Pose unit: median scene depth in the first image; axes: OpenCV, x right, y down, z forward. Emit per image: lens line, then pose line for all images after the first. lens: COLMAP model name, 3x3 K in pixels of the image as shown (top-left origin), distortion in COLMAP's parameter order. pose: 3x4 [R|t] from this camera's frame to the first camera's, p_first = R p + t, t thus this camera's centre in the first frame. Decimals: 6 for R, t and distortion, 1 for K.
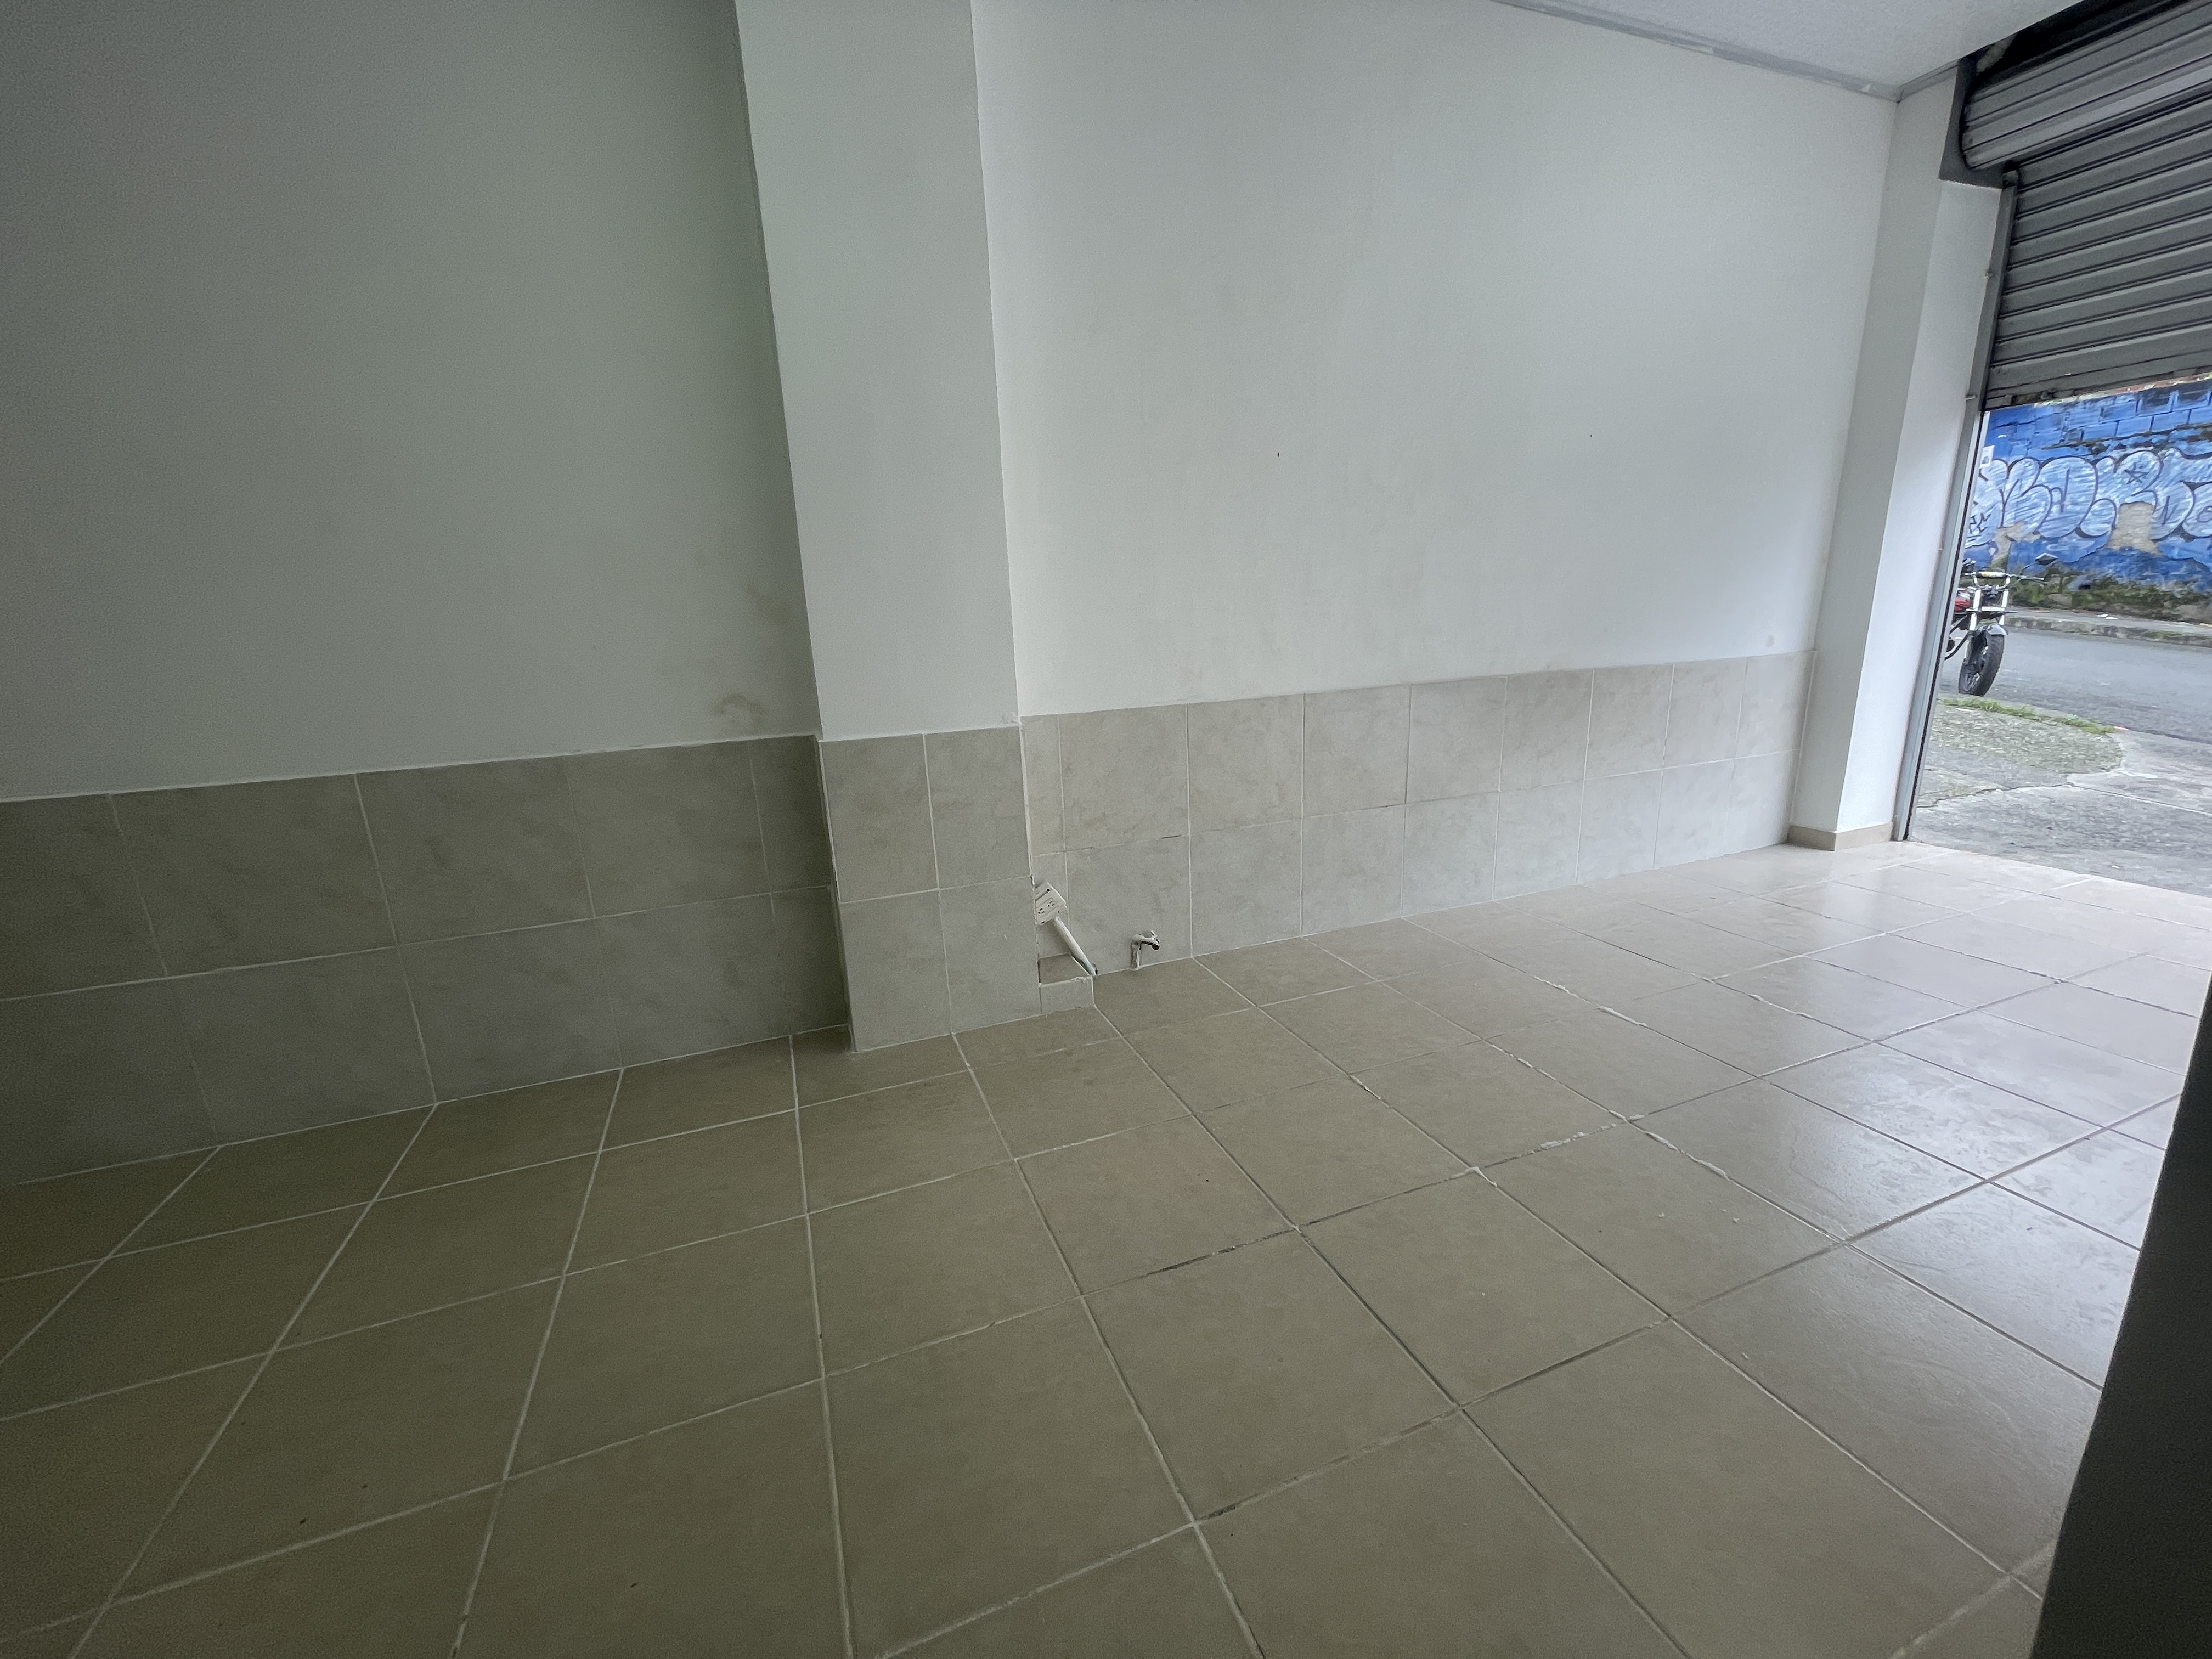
lens RADIAL K [[887.7, 0, 1109.2], [0, 887.7, 841.4], [0, 0, 1]] dist [-0.000419, 0.000002]
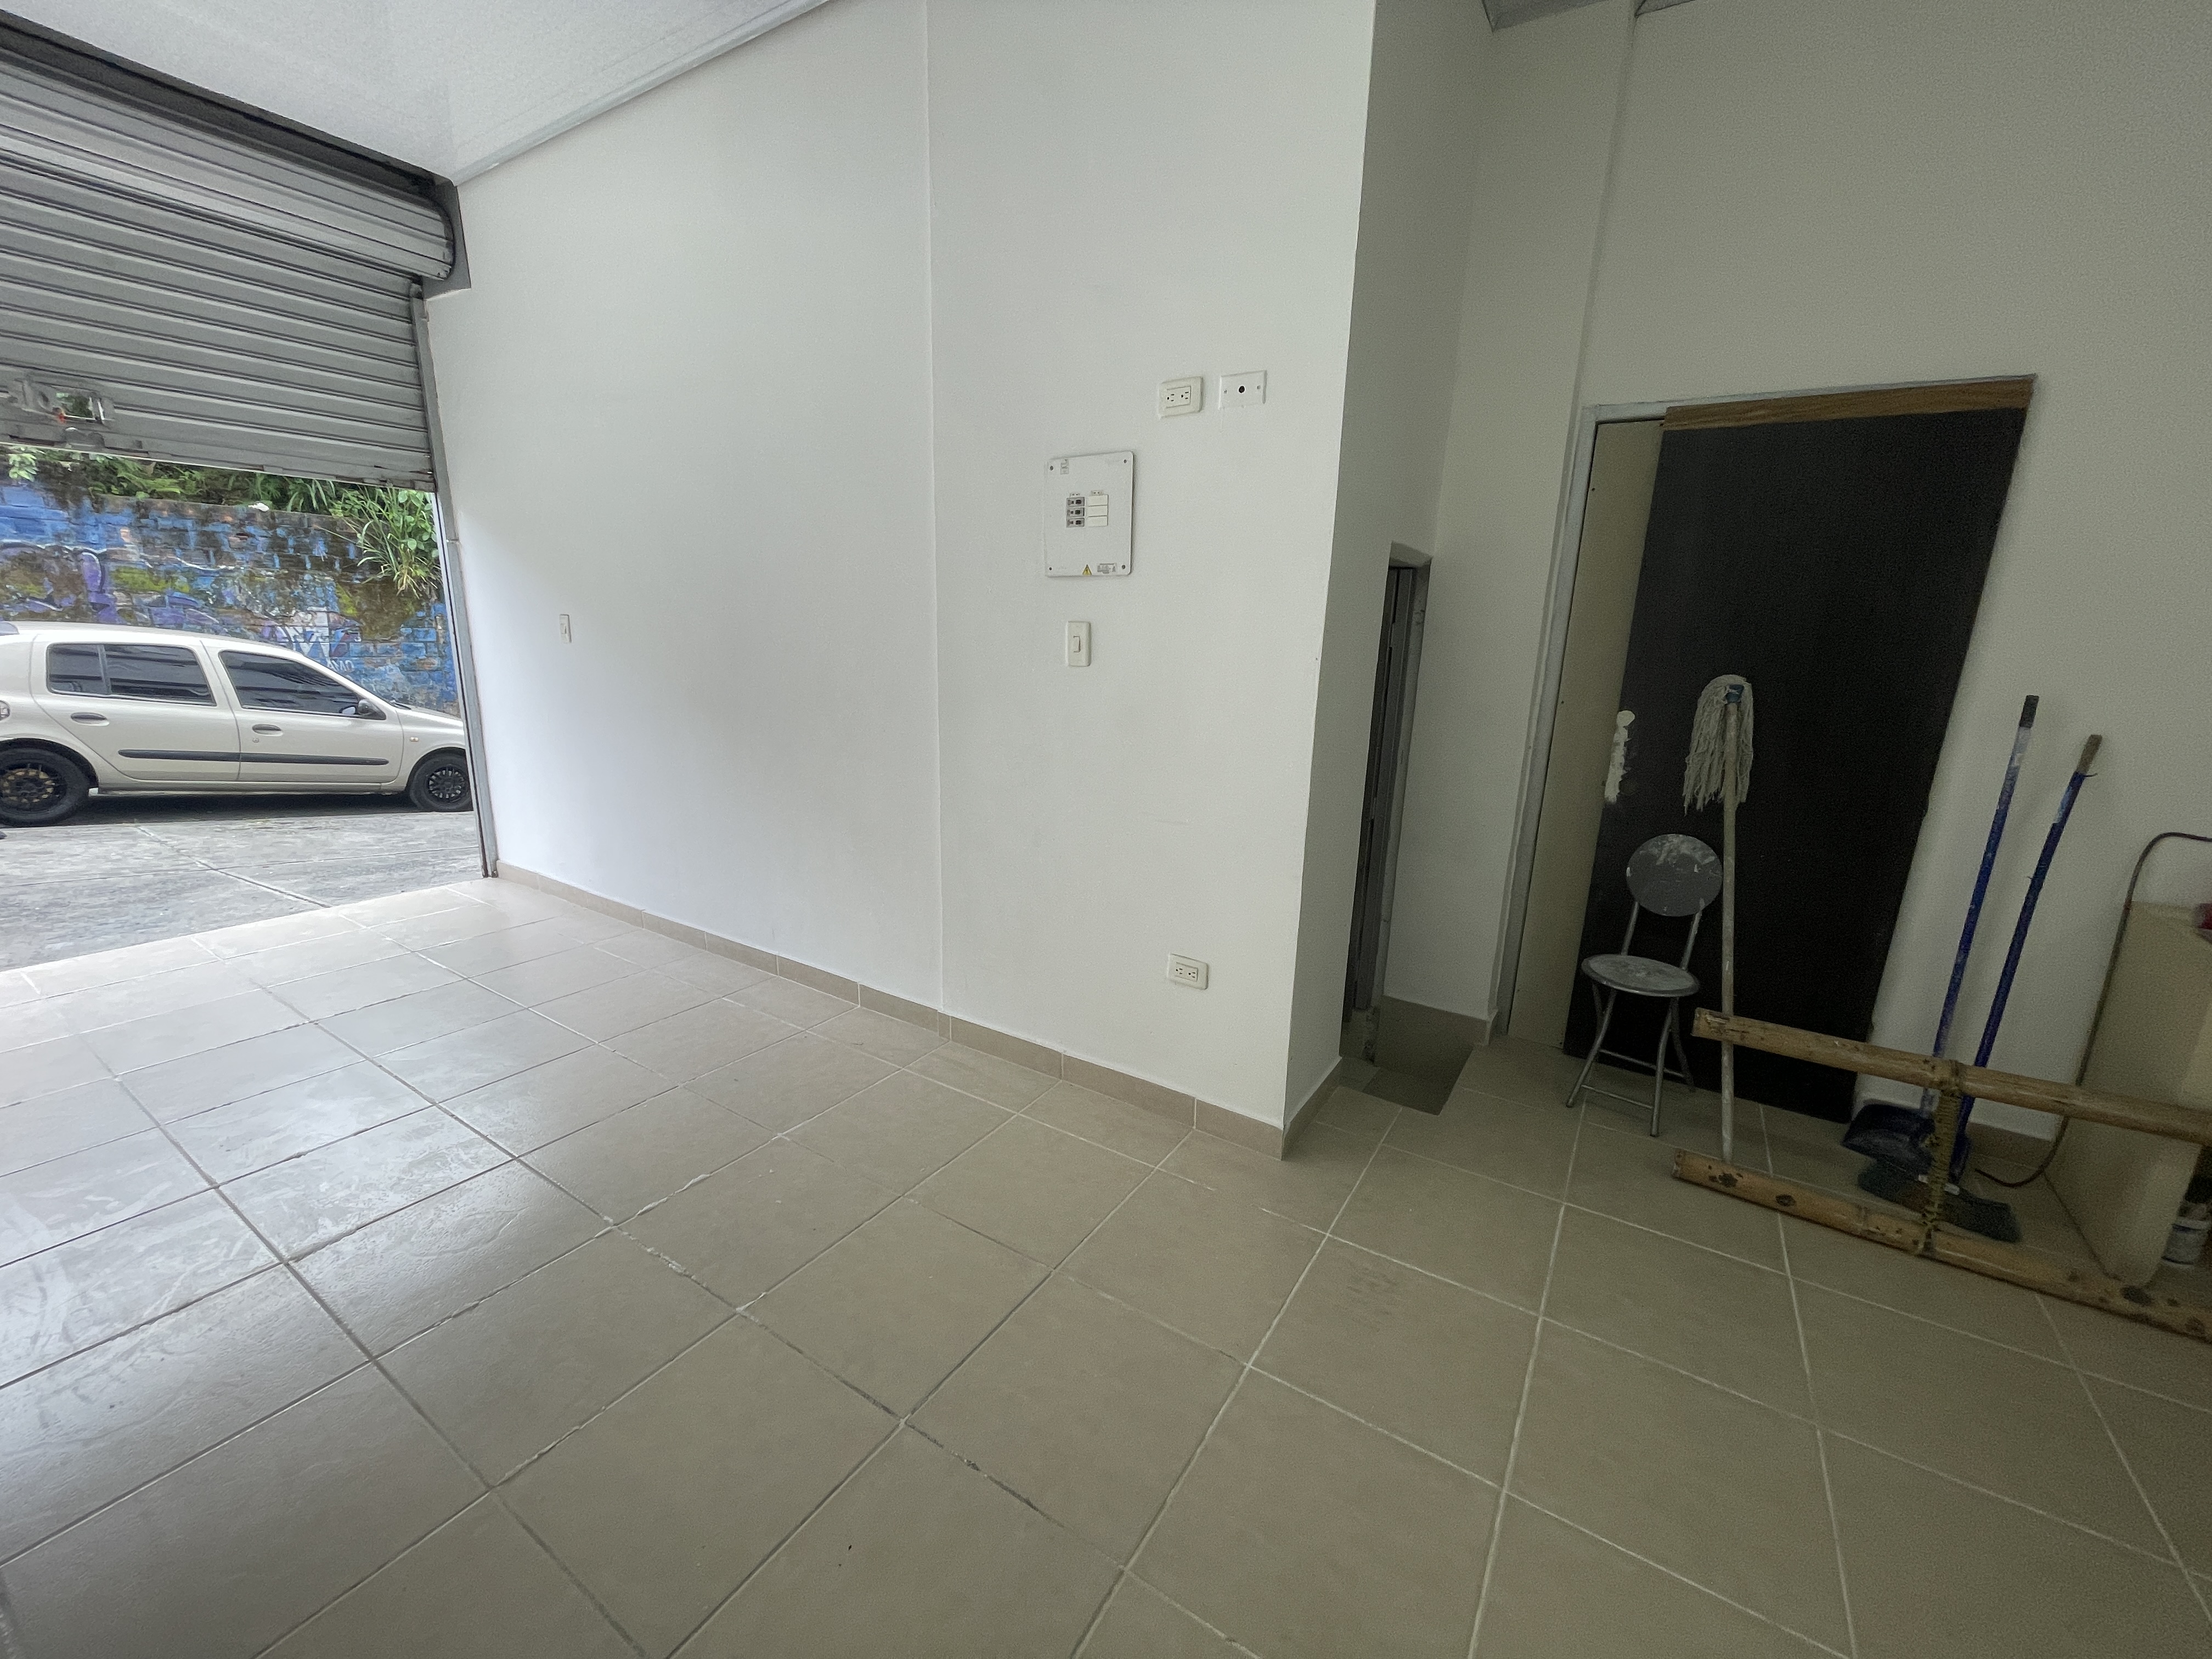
lens RADIAL K [[887.7, 0, 1097.2], [0, 887.7, 834.6], [0, 0, 1]] dist [-0.000419, 0.000002]
pose [[-0.585008, -0.163694, 0.794336, -0.265542], [0.197985, 0.920964, 0.335600, -0.187615], [-0.786491, 0.353595, -0.506362, 0.573986]]
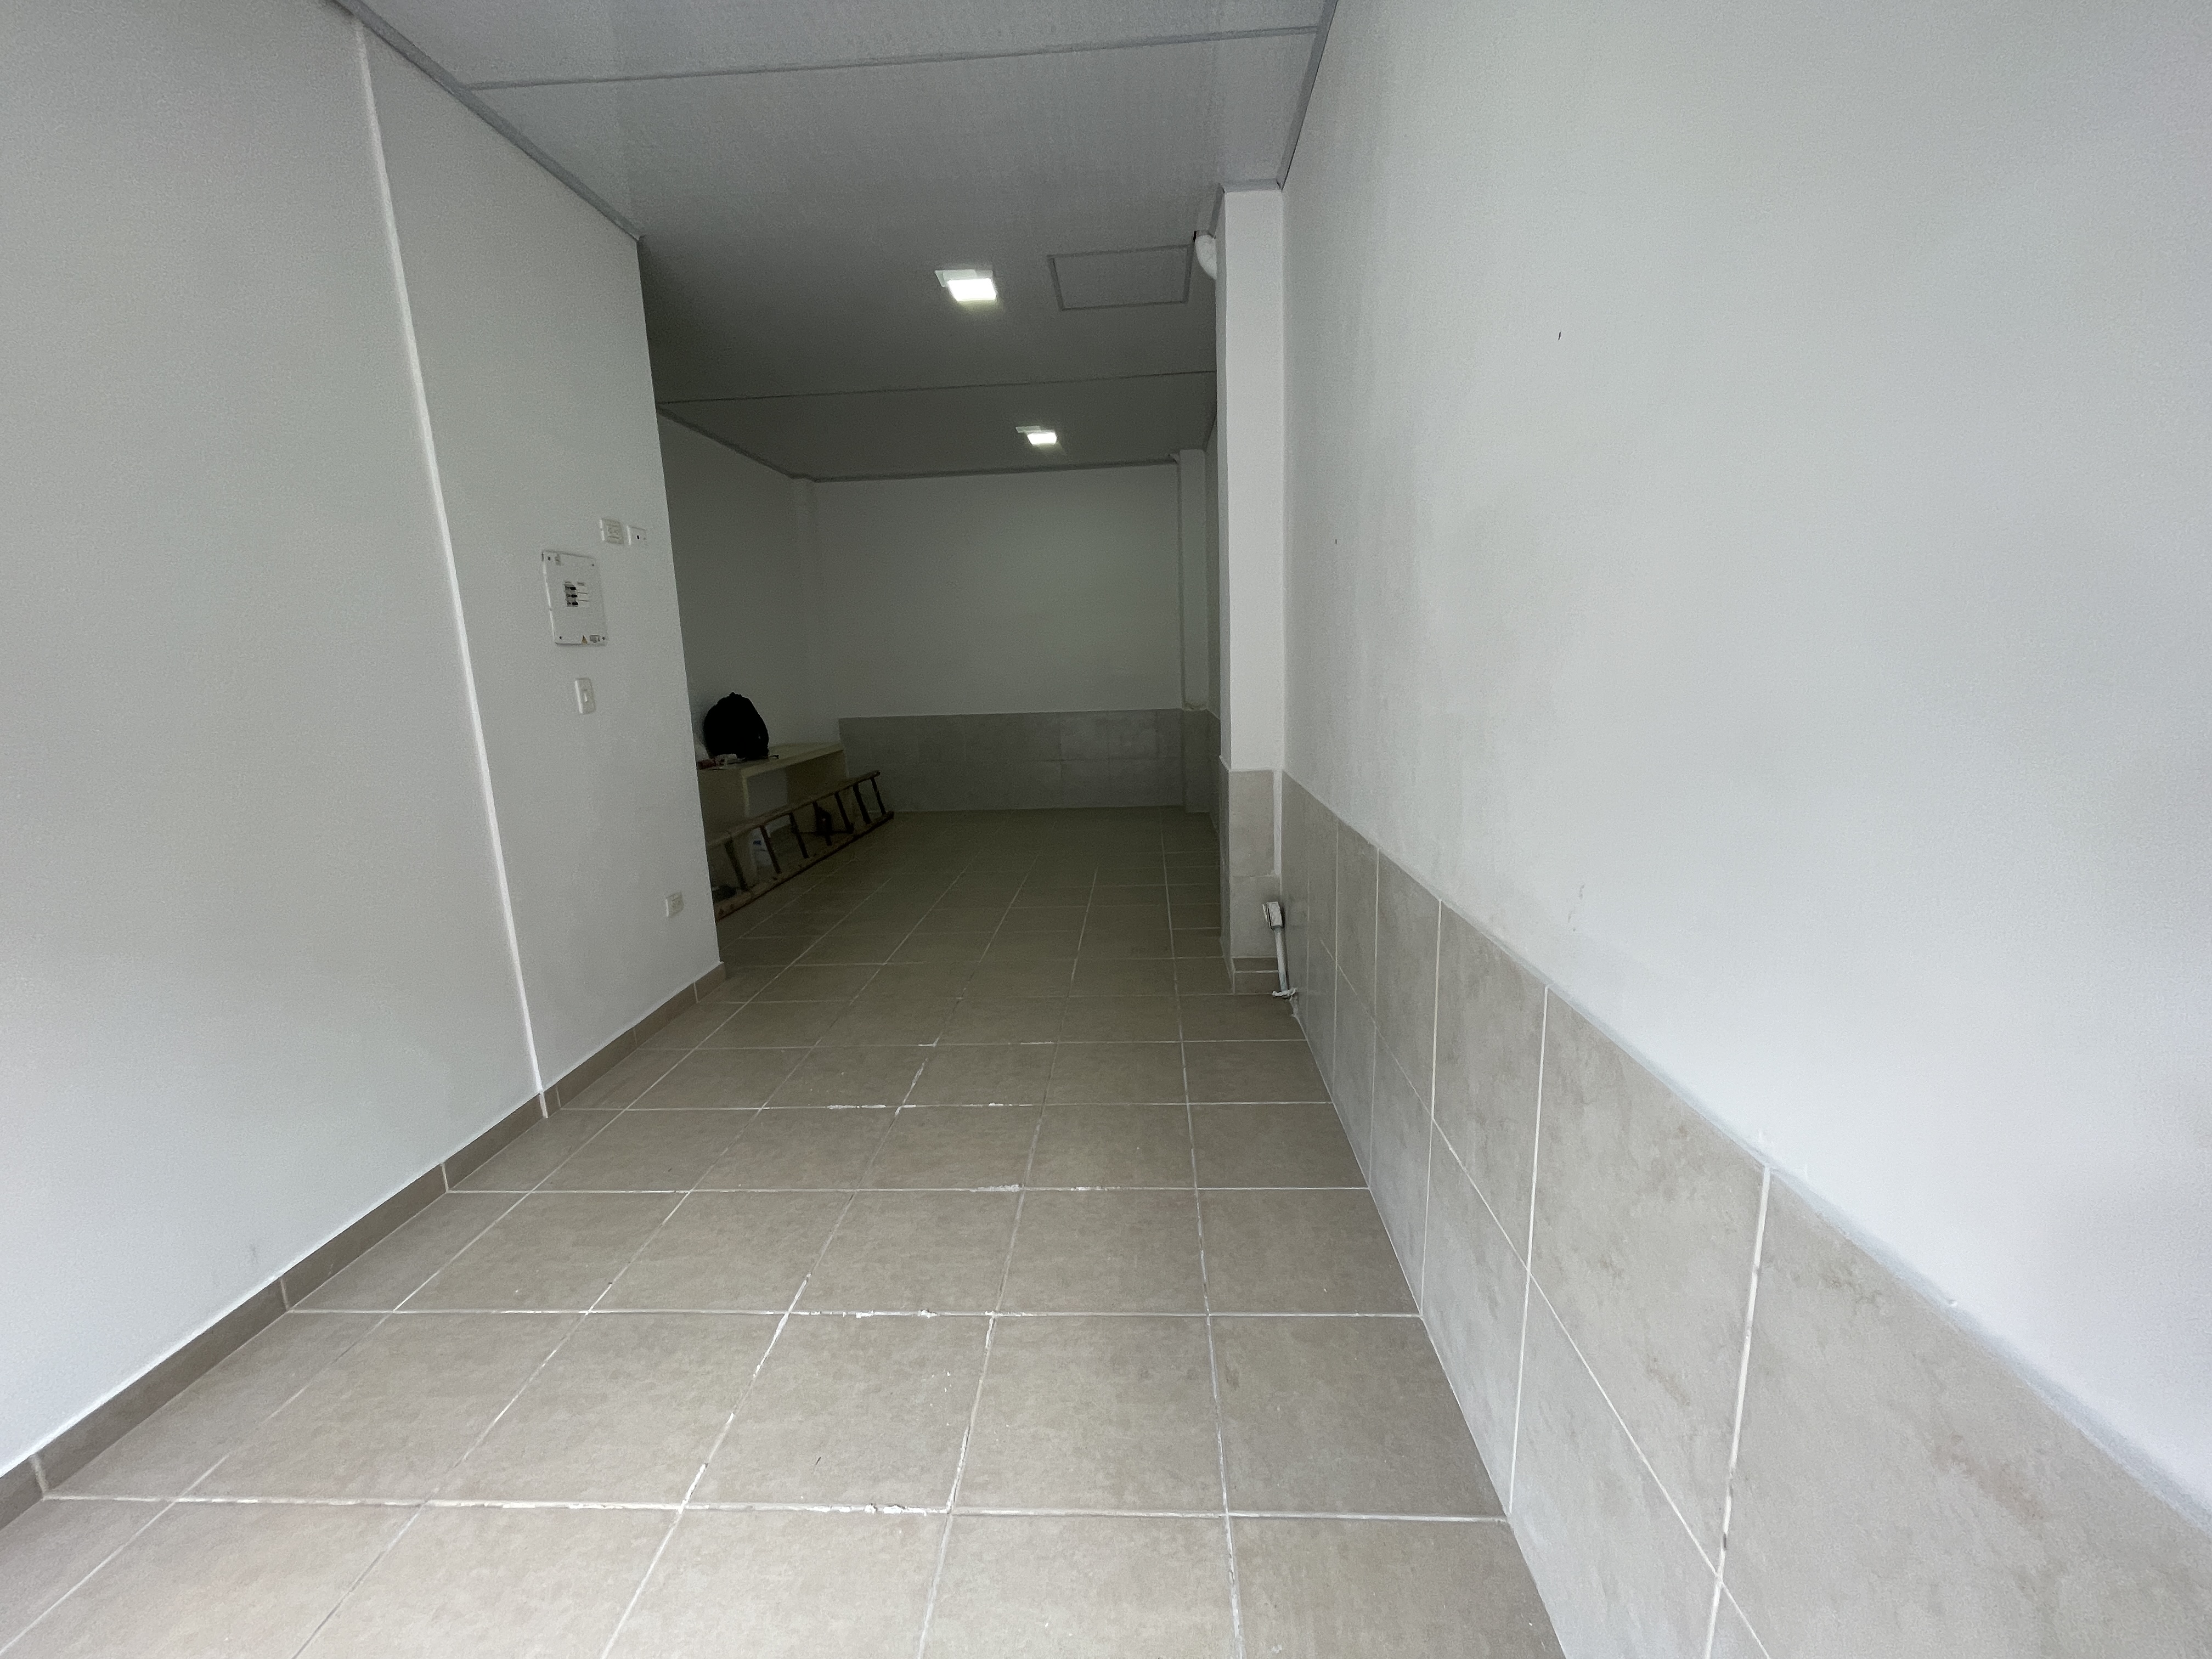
lens RADIAL K [[887.7, 0, 1112.0], [0, 887.7, 830.1], [0, 0, 1]] dist [-0.000419, 0.000002]
pose [[-0.398673, 0.229274, -0.887971, 0.955603], [-0.175698, 0.931216, 0.319323, -0.350568], [0.900106, 0.283321, -0.330967, 0.999045]]
